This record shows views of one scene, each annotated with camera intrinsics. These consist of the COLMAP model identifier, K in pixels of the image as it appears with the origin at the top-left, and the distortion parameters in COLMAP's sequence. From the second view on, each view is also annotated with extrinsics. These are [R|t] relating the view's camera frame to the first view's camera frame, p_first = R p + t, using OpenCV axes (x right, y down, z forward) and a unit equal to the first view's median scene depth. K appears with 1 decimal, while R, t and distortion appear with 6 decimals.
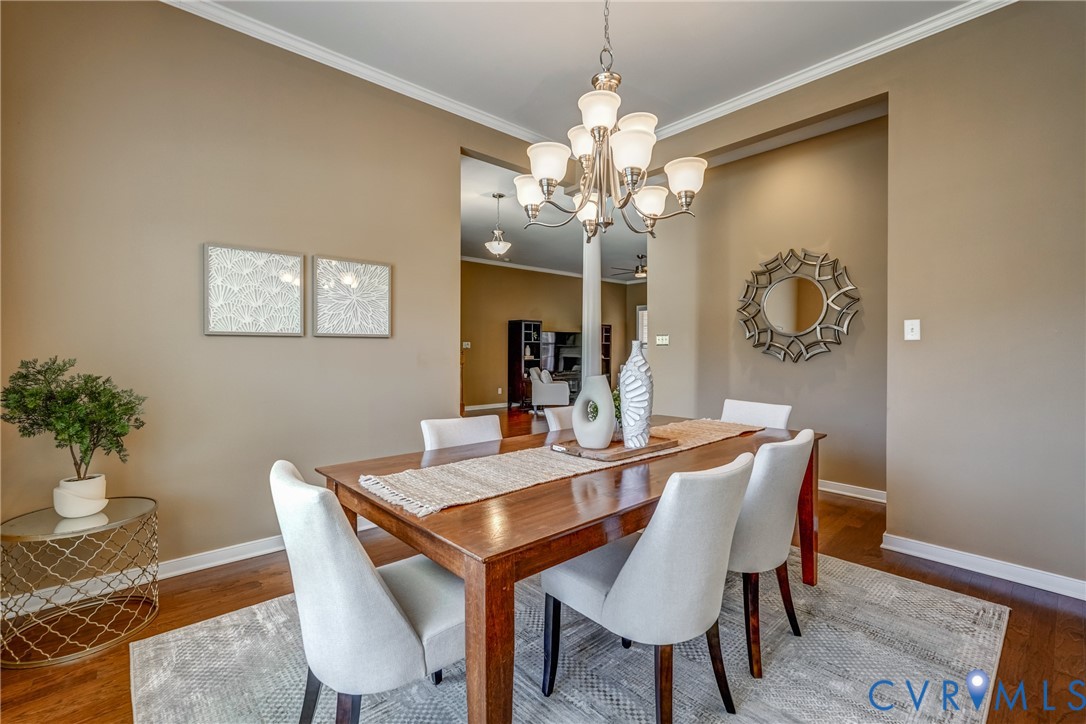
lens RADIAL K [[480.5, 0, 550.8], [0, 480.5, 356.0], [0, 0, 1]] dist [-0.000044, -0.000017]
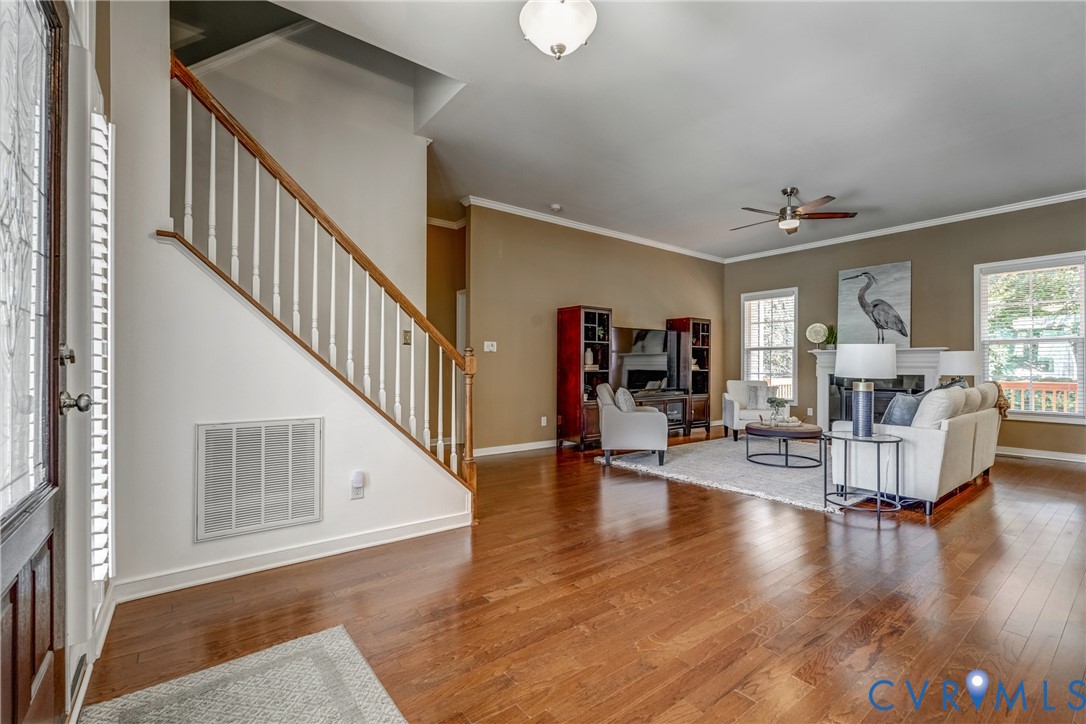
lens RADIAL K [[476.1, 0, 545.1], [0, 476.1, 363.3], [0, 0, 1]] dist [-0.000380, 0.000069]
pose [[0.996705, -0.000450, -0.081107, -0.055264], [-0.001336, 0.999758, -0.021969, 0.011326], [0.081097, 0.022005, 0.996463, 0.390732]]
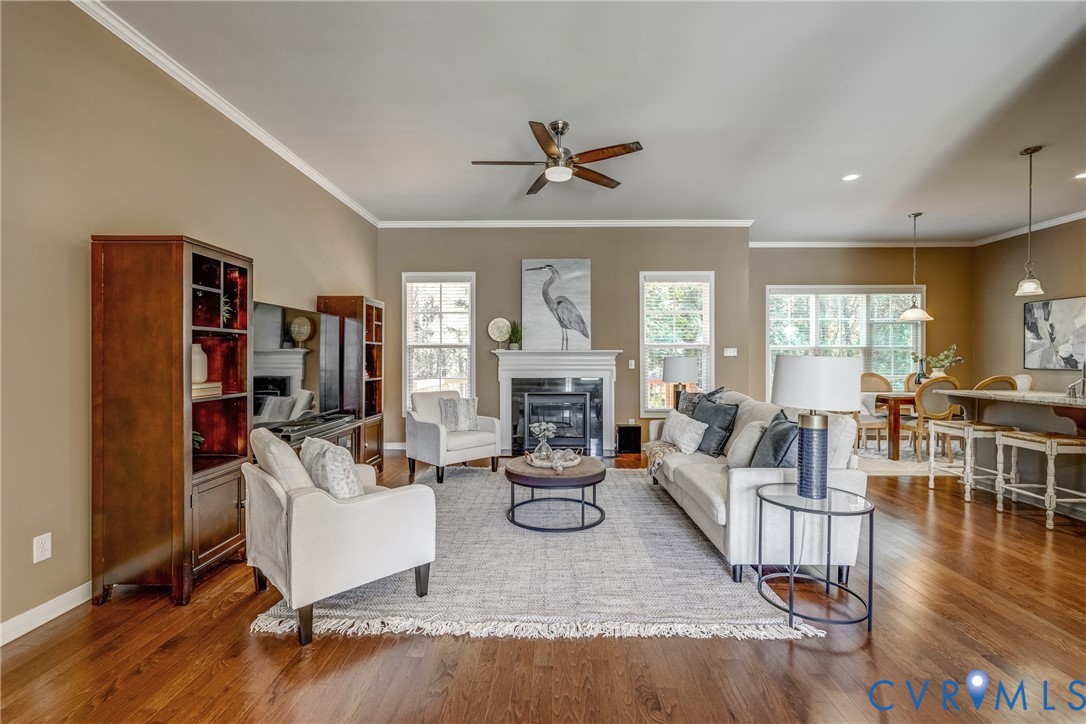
lens RADIAL K [[477.4, 0, 543.0], [0, 477.4, 362.0], [0, 0, 1]] dist [0.000382, 0.000318]
pose [[0.689971, -0.008936, 0.723782, -0.107364], [0.013114, 0.999914, -0.000156, -0.009636], [-0.723719, 0.009600, 0.690028, 0.694795]]
